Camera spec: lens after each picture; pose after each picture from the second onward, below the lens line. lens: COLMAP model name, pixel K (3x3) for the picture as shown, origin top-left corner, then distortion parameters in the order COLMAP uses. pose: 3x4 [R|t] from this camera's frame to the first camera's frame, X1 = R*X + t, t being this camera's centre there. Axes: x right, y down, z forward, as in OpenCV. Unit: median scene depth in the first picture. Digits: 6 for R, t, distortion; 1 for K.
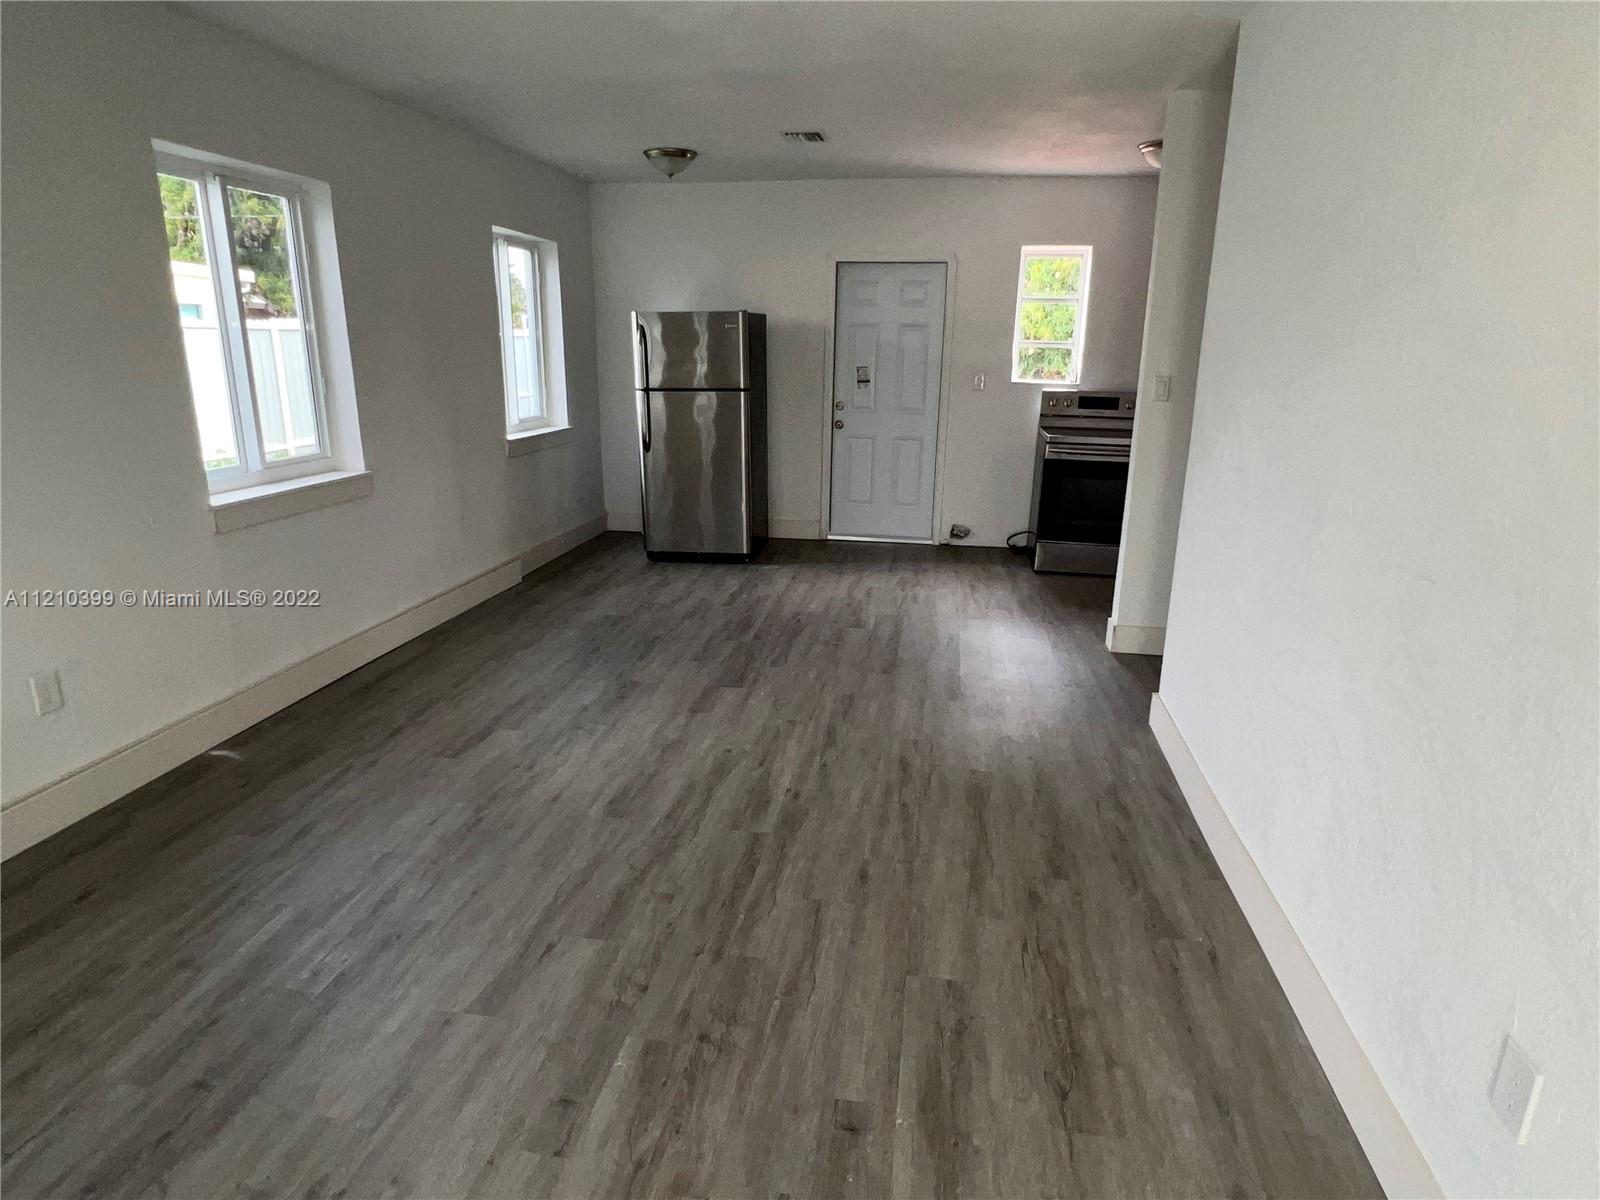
lens RADIAL K [[925.8, 0, 800.0], [0, 925.8, 600.0], [0, 0, 1]] dist [0.001057, -0.000096]
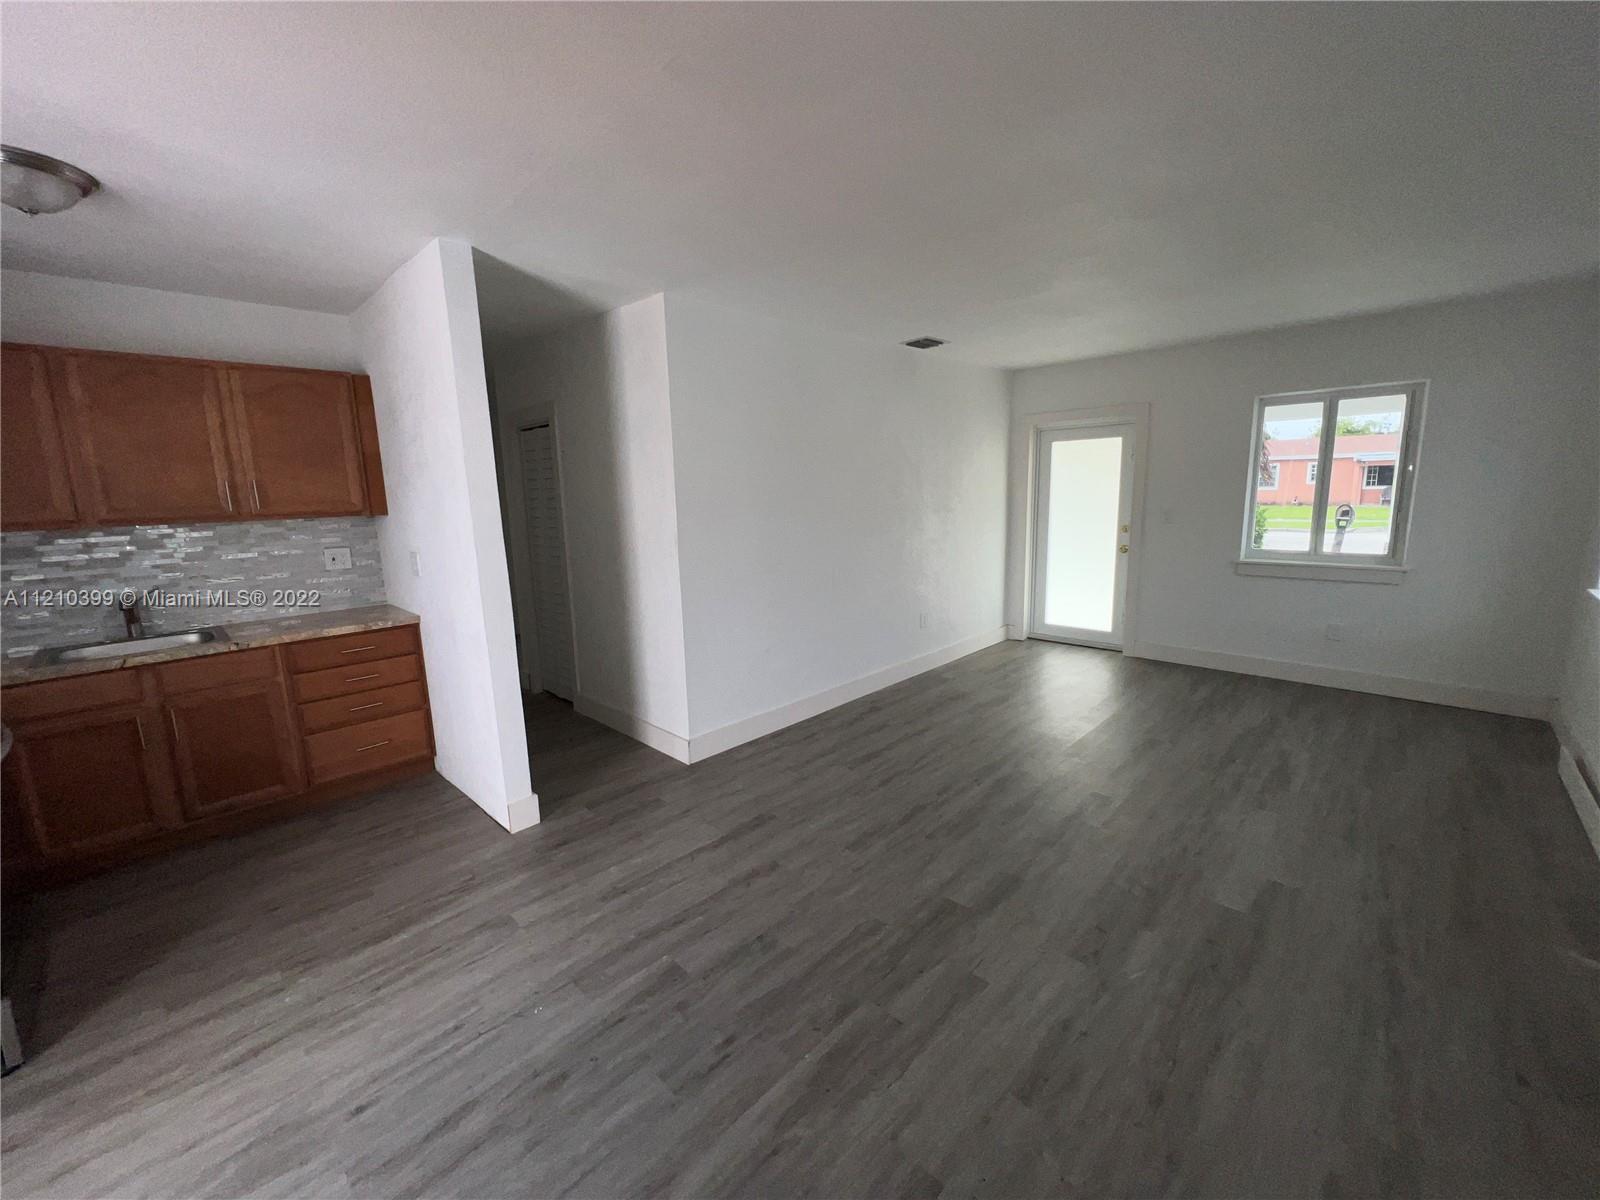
lens RADIAL K [[637.2, 0, 801.7], [0, 637.2, 597.3], [0, 0, 1]] dist [-0.002580, -0.000095]
pose [[-0.820861, -0.087085, 0.564450, -0.261796], [0.170639, 0.905768, 0.387899, -0.406517], [-0.545041, 0.414729, -0.728650, 1.396946]]
